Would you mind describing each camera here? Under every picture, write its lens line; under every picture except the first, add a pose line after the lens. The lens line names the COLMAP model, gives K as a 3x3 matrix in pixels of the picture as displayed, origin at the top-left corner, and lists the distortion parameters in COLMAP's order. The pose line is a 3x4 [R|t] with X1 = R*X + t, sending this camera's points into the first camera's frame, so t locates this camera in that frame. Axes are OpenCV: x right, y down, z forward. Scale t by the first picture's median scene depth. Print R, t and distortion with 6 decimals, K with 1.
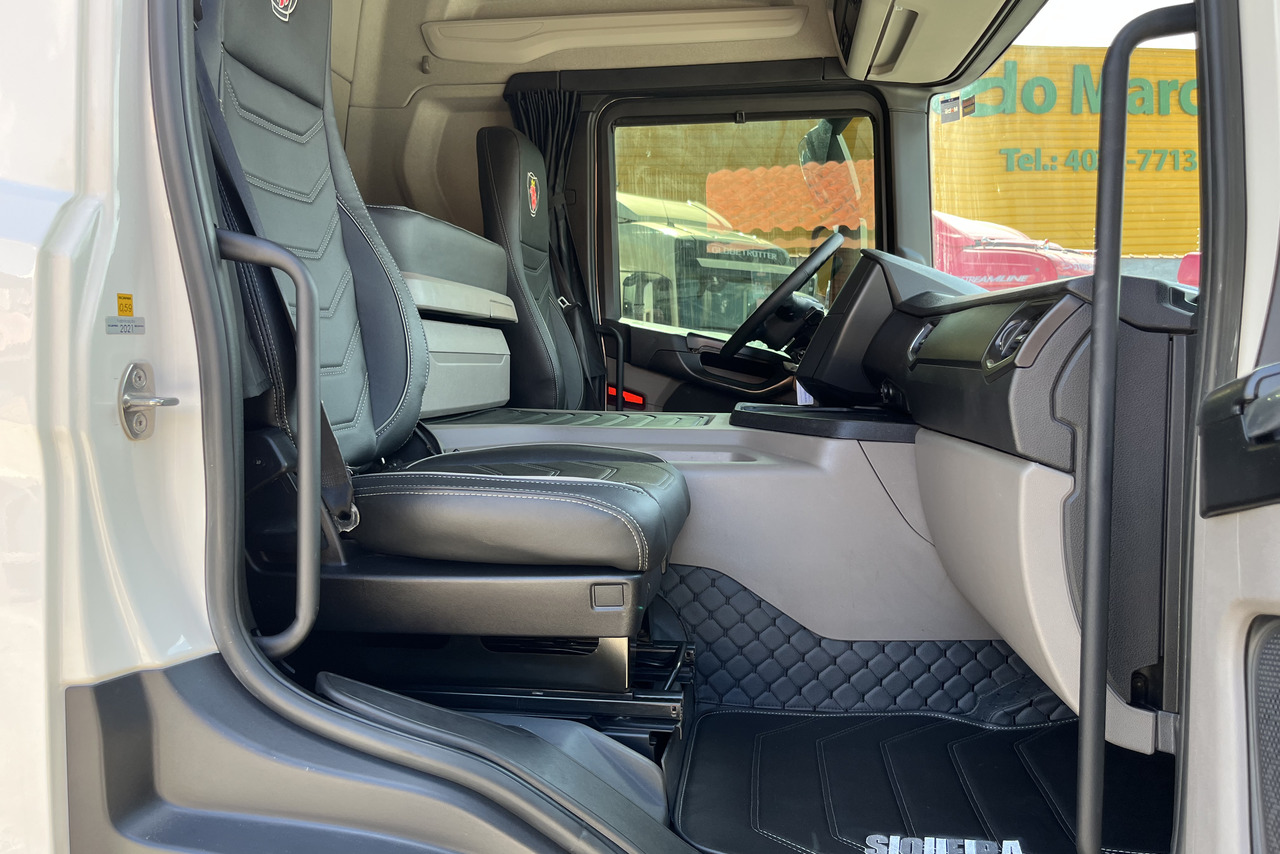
lens RADIAL K [[954.5, 0, 640.0], [0, 954.5, 427.0], [0, 0, 1]] dist [0.008030, -0.005499]
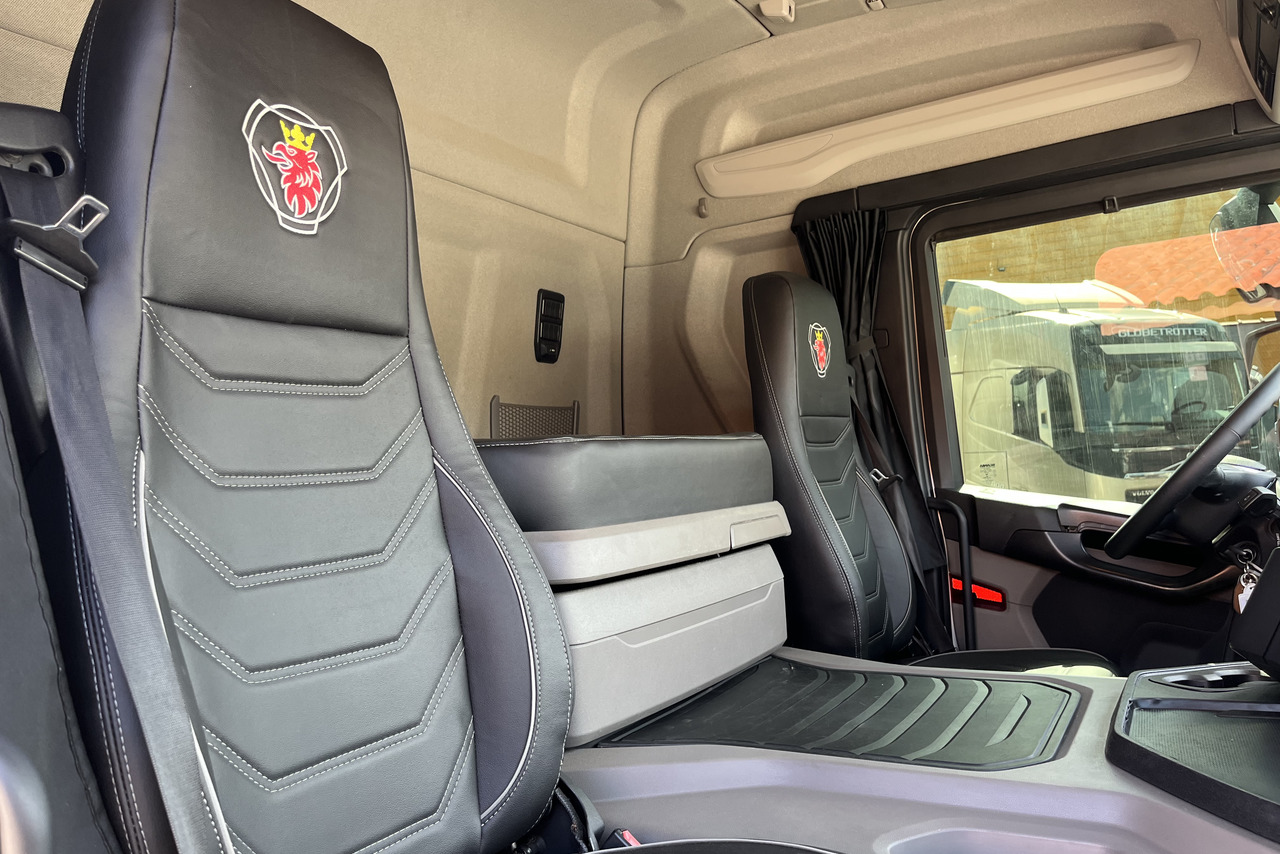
lens RADIAL K [[969.6, 0, 644.3], [0, 969.6, 431.8], [0, 0, 1]] dist [0.093631, -0.142486]
pose [[0.922796, -0.080177, -0.376853, 0.044139], [0.039686, 0.992686, -0.114019, -0.080062], [0.383239, 0.090261, 0.919229, 0.188961]]
